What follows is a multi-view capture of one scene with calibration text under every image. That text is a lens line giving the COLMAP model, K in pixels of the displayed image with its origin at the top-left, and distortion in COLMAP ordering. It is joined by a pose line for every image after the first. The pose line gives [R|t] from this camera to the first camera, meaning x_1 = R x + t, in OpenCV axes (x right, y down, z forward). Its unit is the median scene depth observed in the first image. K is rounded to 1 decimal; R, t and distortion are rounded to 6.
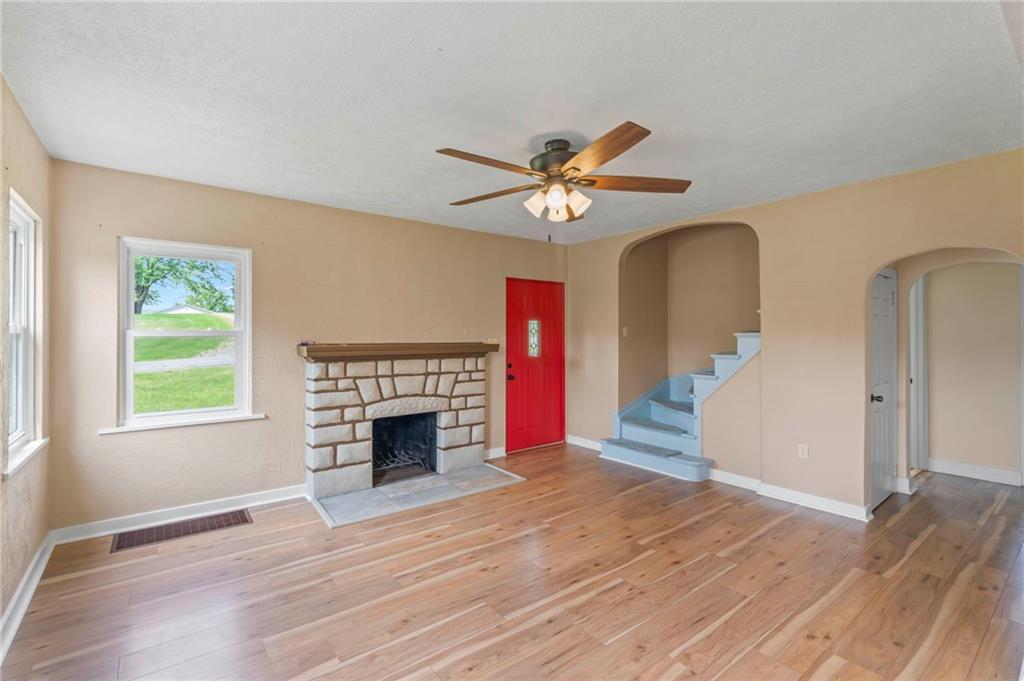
lens RADIAL K [[458.8, 0, 508.7], [0, 458.8, 337.5], [0, 0, 1]] dist [0.000596, 0.000016]
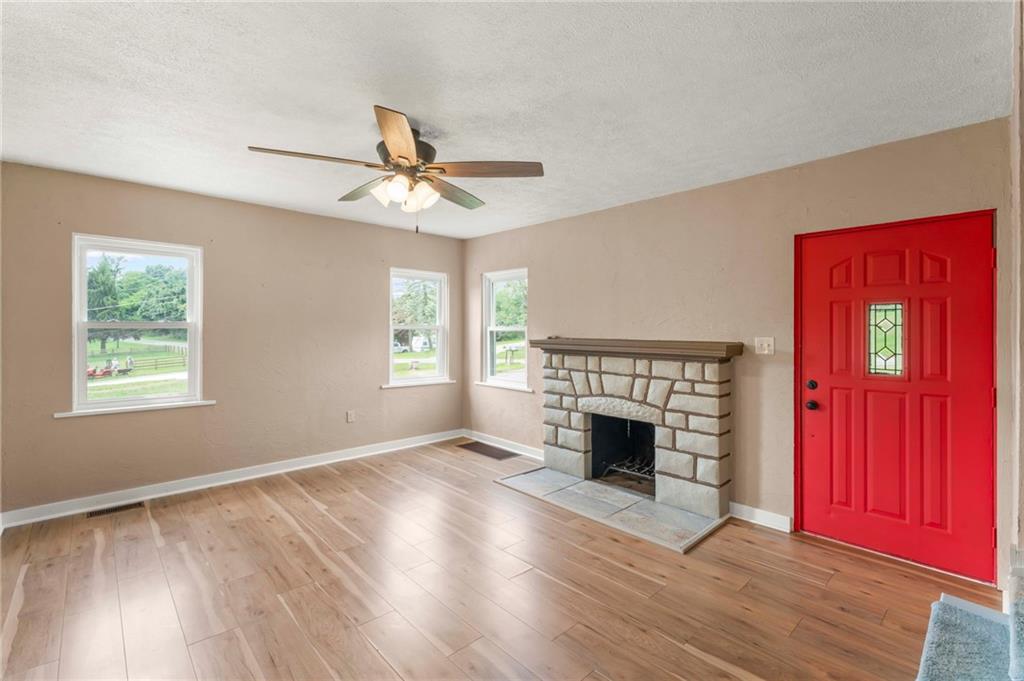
lens RADIAL K [[459.2, 0, 510.6], [0, 459.2, 330.6], [0, 0, 1]] dist [-0.001502, -0.000285]
pose [[0.089620, 0.004795, -0.995965, 0.700504], [-0.011144, 0.999931, 0.003811, -0.006768], [0.995914, 0.010758, 0.089667, 0.727188]]
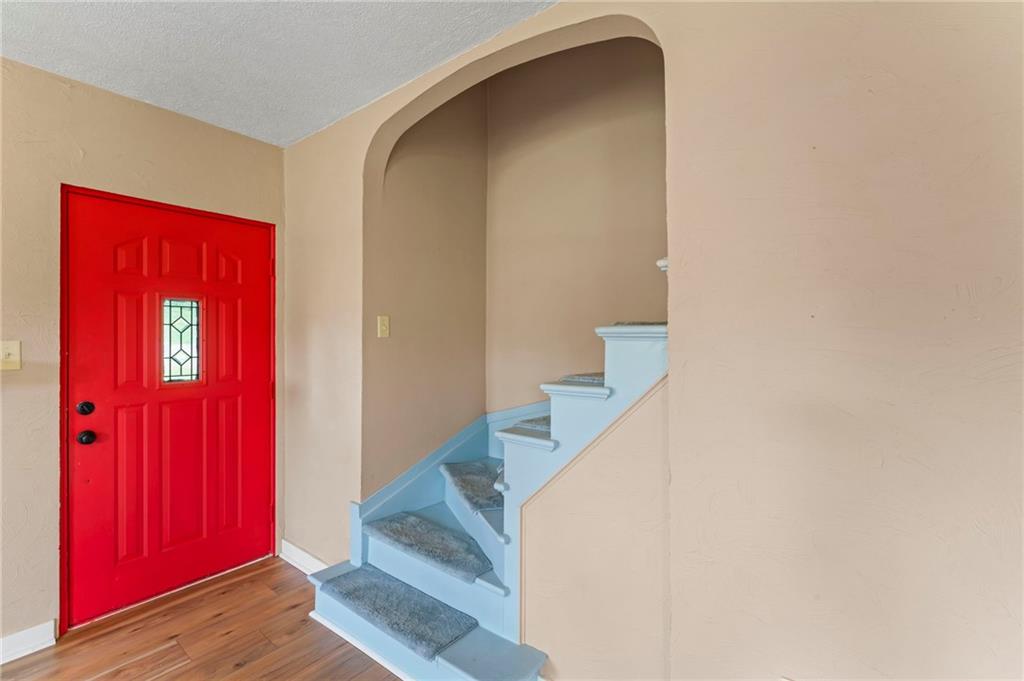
lens RADIAL K [[451.6, 0, 499.6], [0, 451.6, 337.9], [0, 0, 1]] dist [-0.000103, -0.000015]
pose [[0.971921, 0.003051, 0.235286, 0.335893], [-0.002159, 0.999989, -0.004049, 0.000313], [-0.235296, 0.003427, 0.971918, 0.678241]]
